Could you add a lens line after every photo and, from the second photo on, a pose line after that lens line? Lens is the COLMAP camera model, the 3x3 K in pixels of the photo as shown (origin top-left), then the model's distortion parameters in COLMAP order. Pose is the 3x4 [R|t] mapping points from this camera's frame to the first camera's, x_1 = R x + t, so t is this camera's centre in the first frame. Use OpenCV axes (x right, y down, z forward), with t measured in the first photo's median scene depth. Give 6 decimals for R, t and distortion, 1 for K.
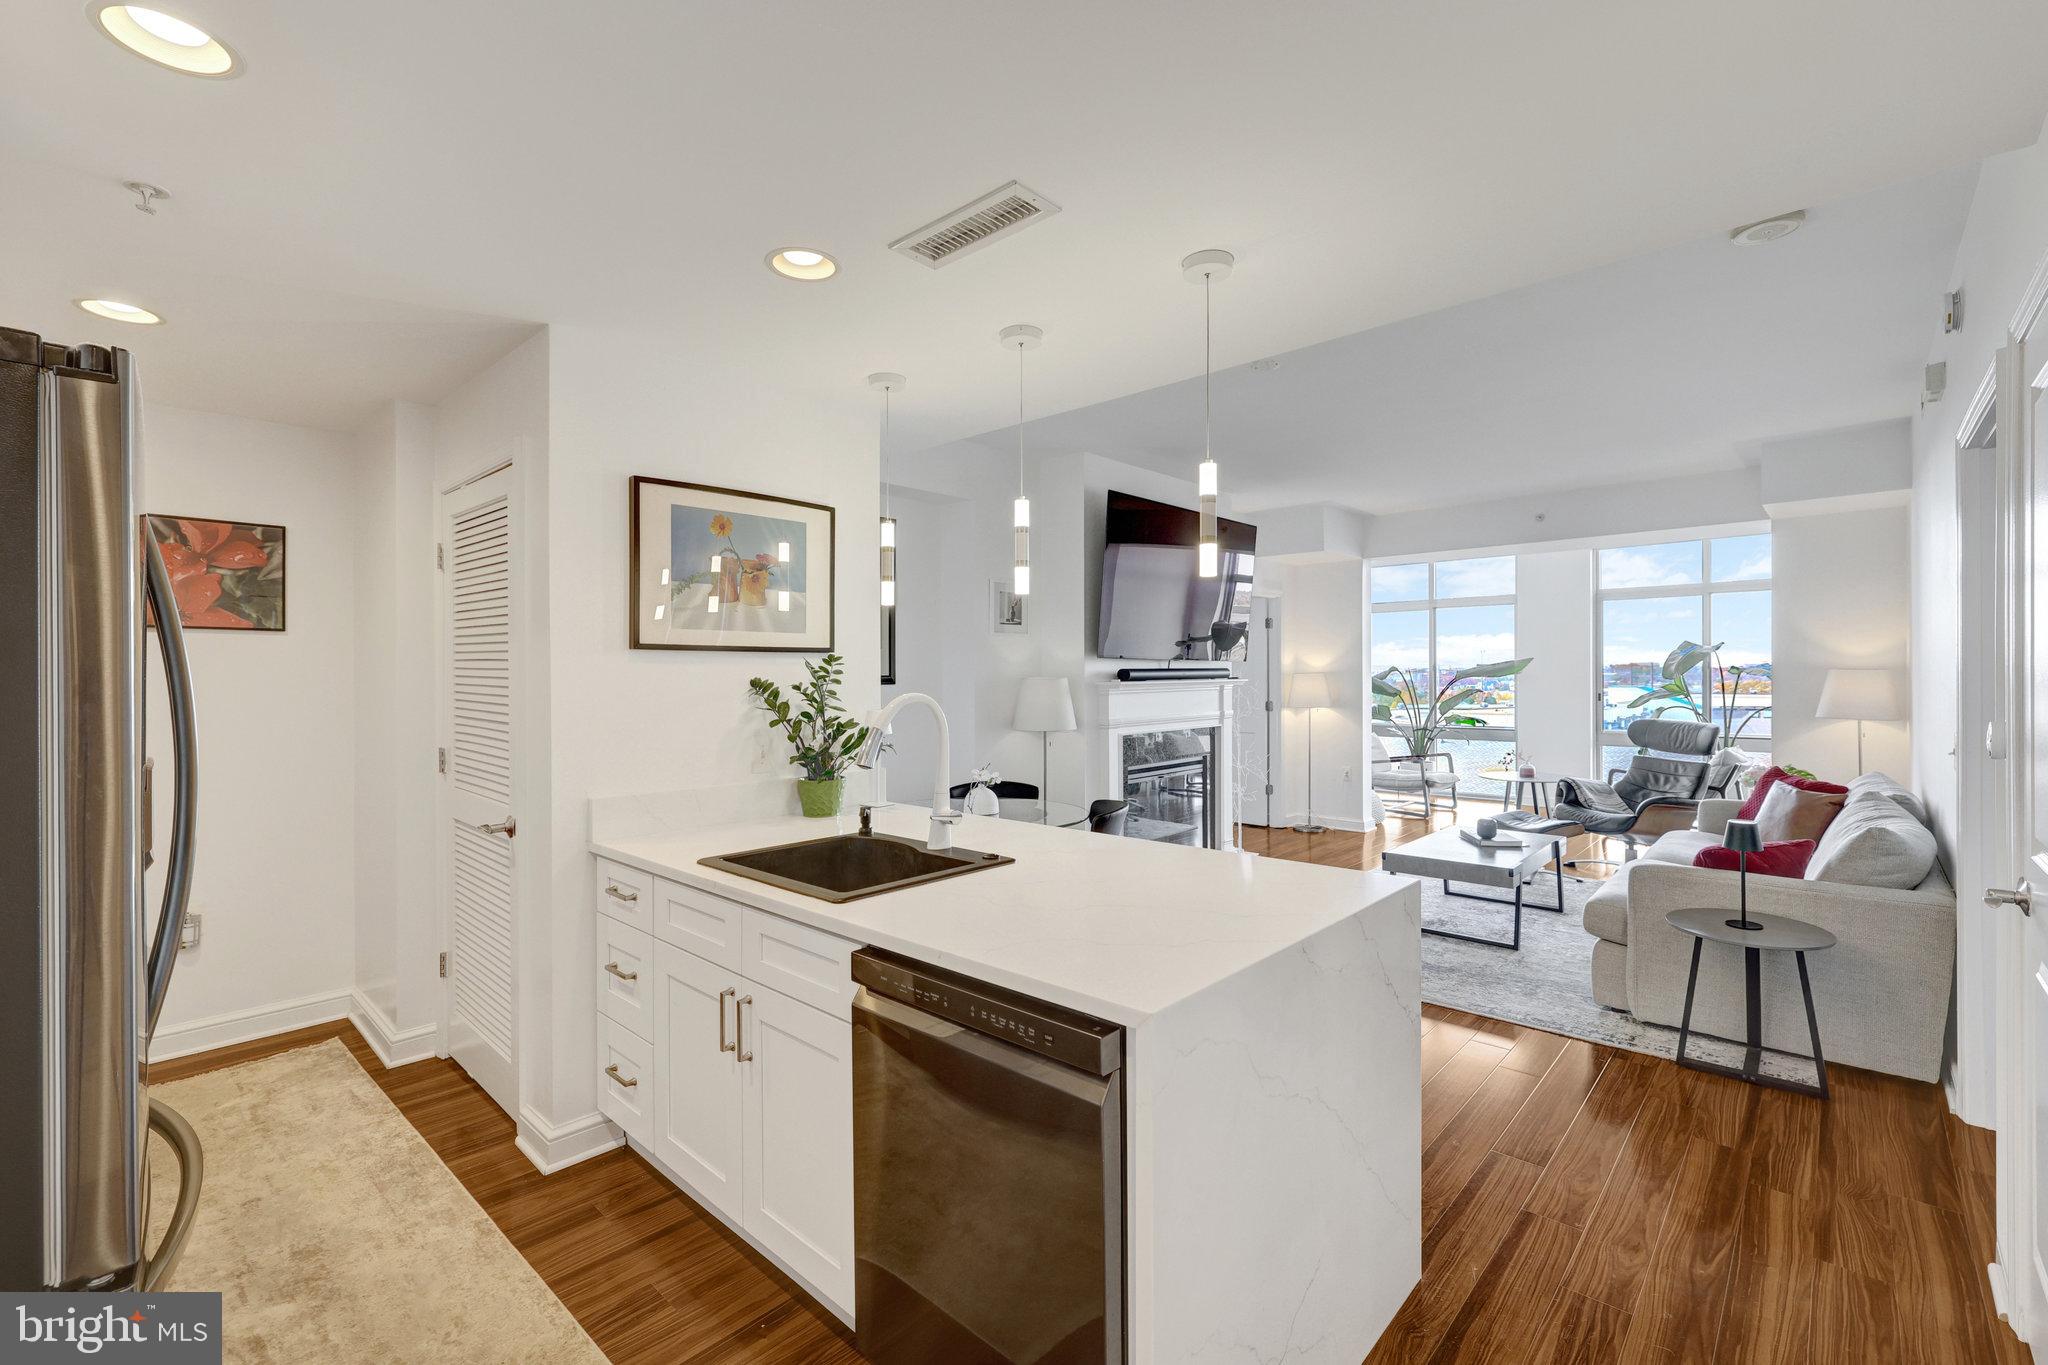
lens RADIAL K [[893.9, 0, 1026.9], [0, 893.9, 674.1], [0, 0, 1]] dist [0.001894, -0.000557]
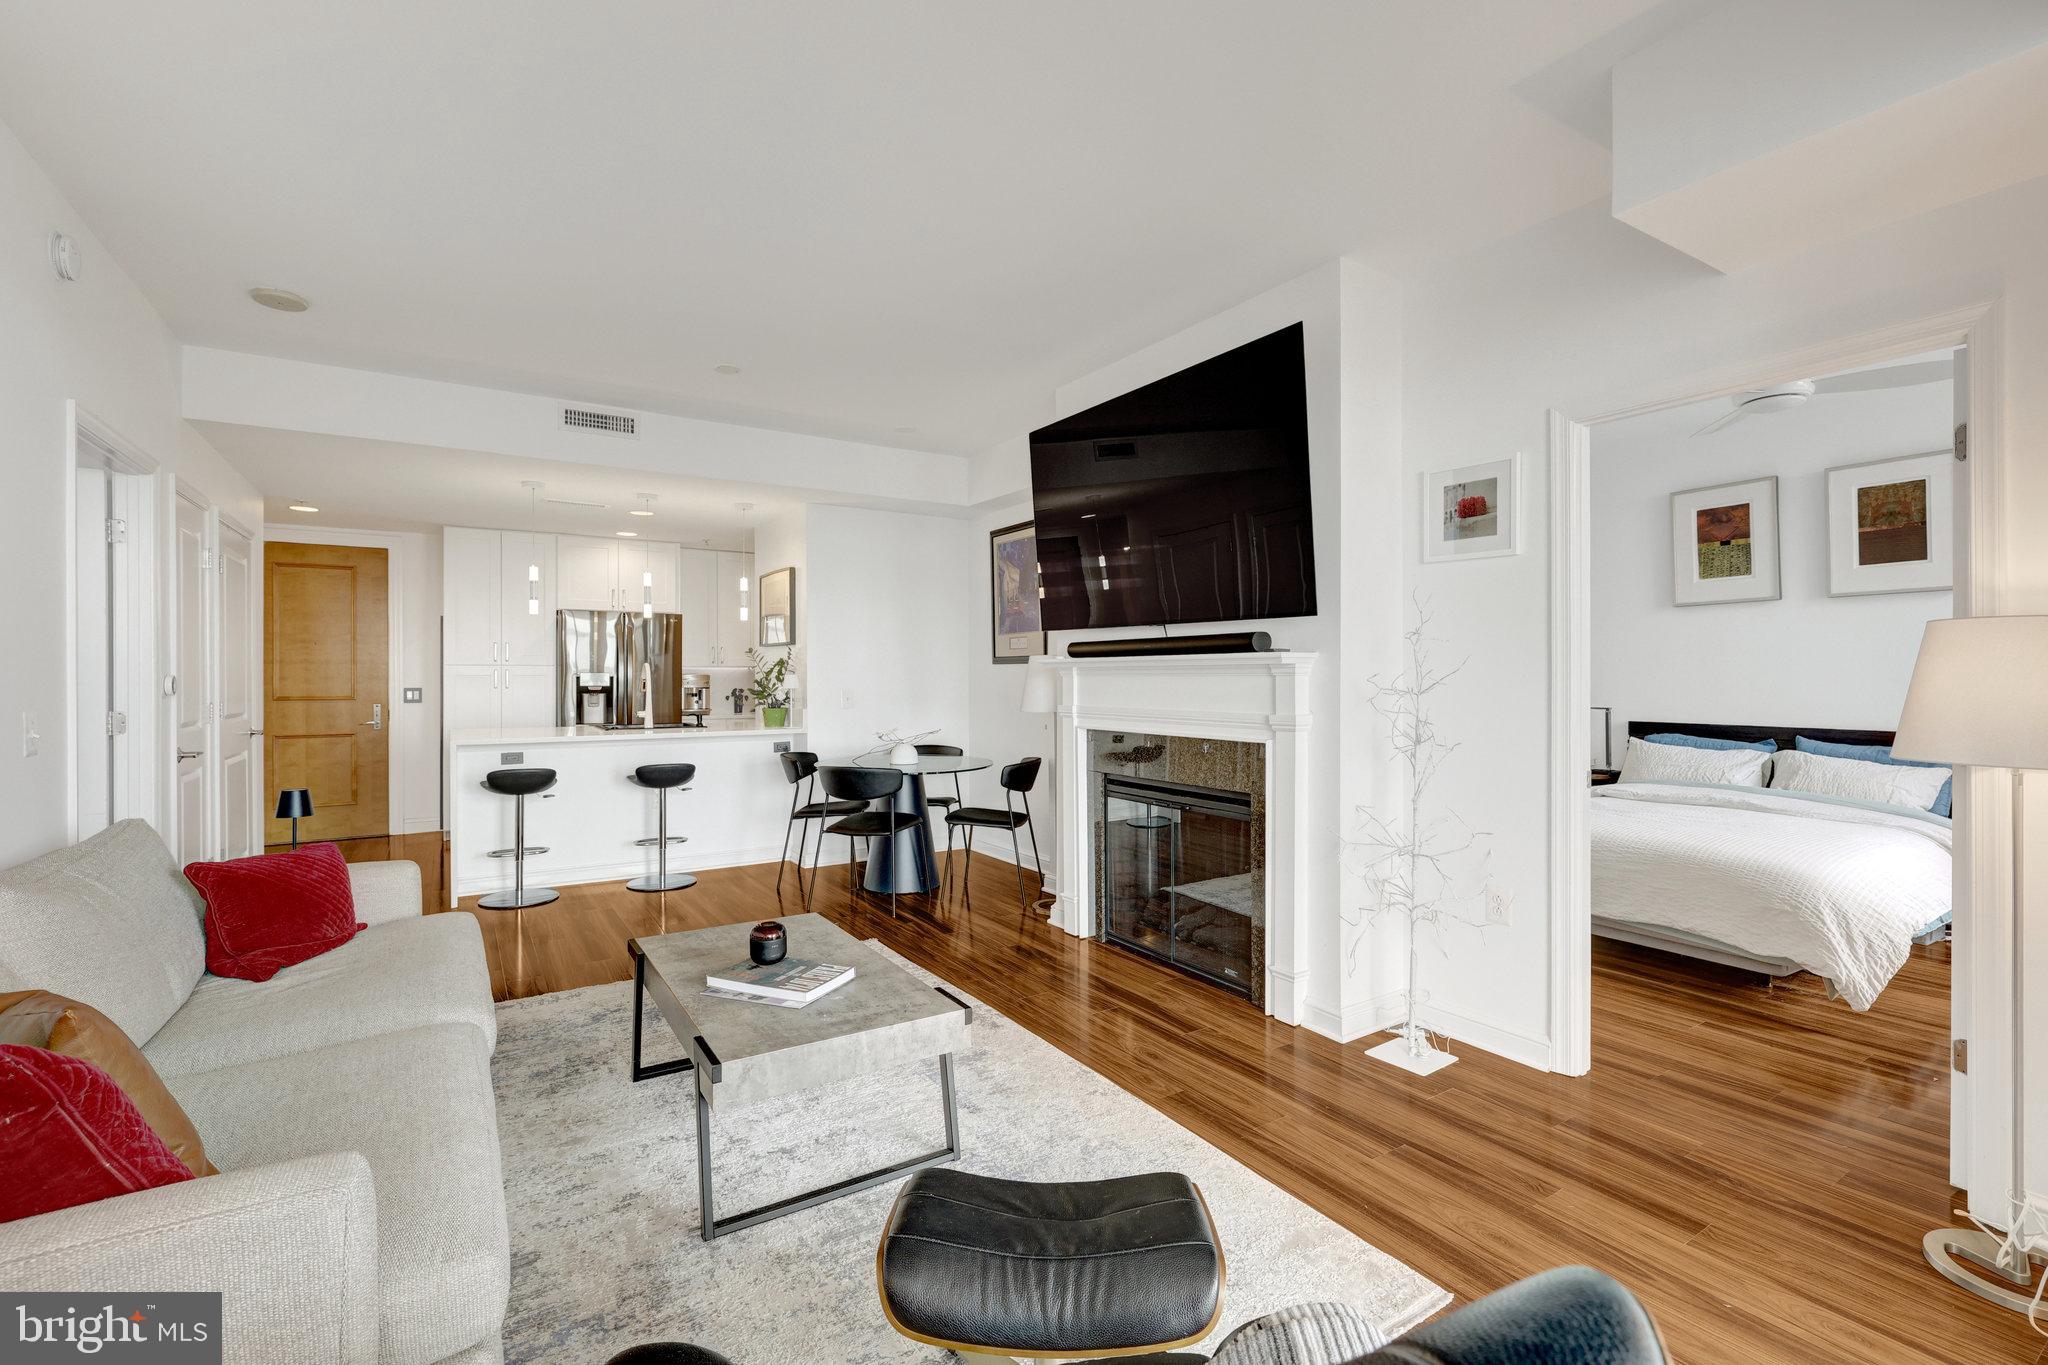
lens RADIAL K [[893.9, 0, 1021.8], [0, 893.9, 676.2], [0, 0, 1]] dist [0.001894, -0.000557]
pose [[-0.256198, 0.008413, -0.966588, 1.490803], [0.001525, 0.999964, 0.008299, 0.029588], [0.966623, 0.000652, -0.256202, 1.964230]]
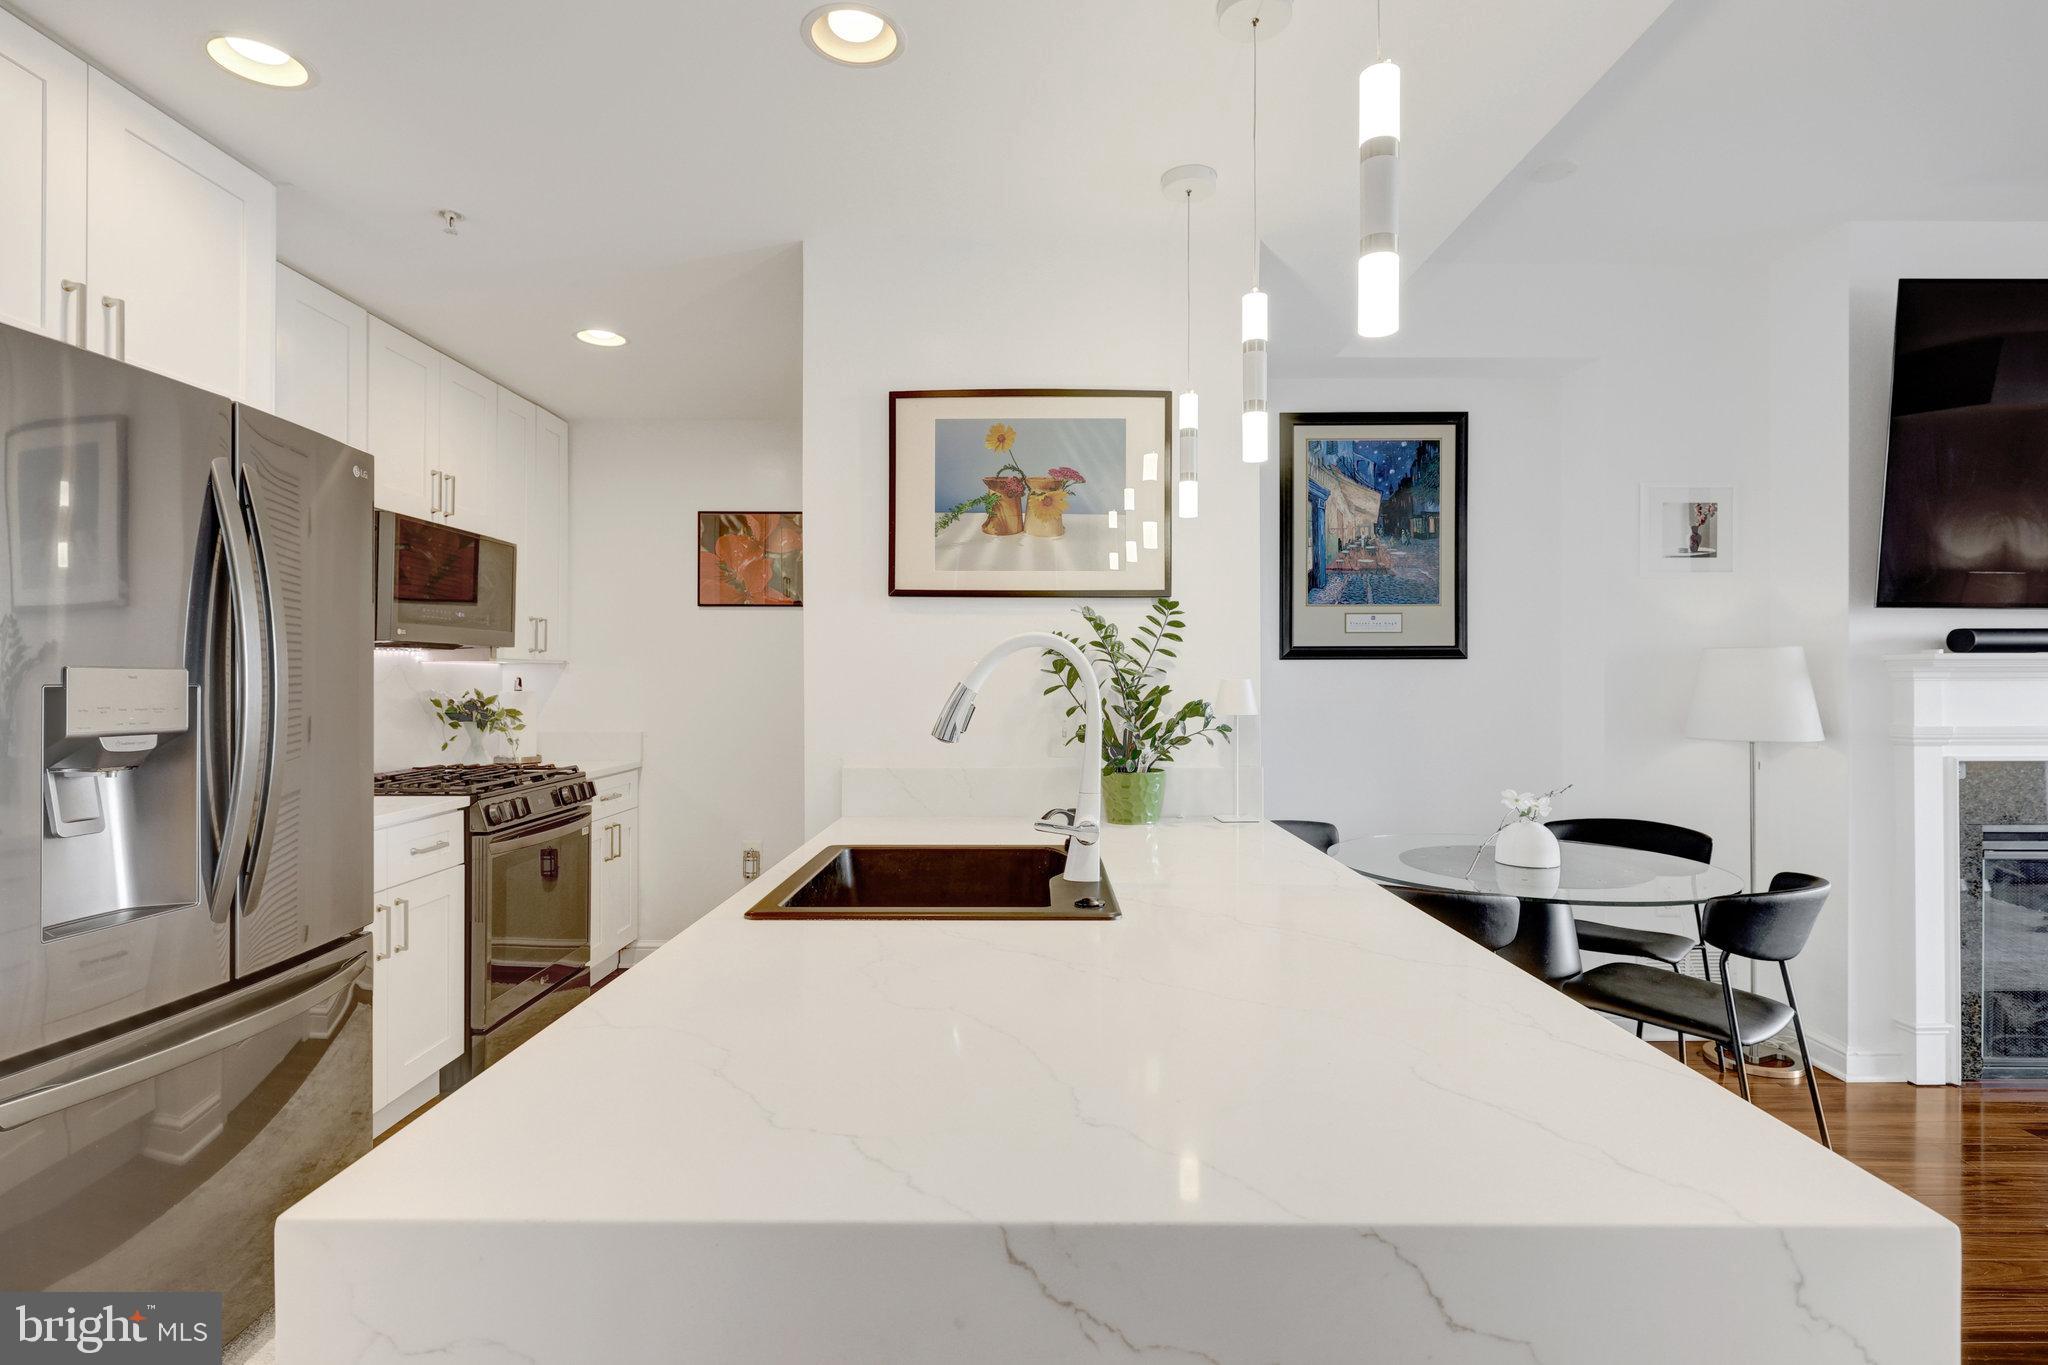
lens RADIAL K [[1028.7, 0, 1022.5], [0, 1028.7, 678.4], [0, 0, 1]] dist [-0.000416, 0.001936]
pose [[0.671642, 0.005541, -0.740855, 0.312161], [-0.004905, 0.999983, 0.003033, 0.039402], [0.740859, 0.001597, 0.671658, 0.366976]]
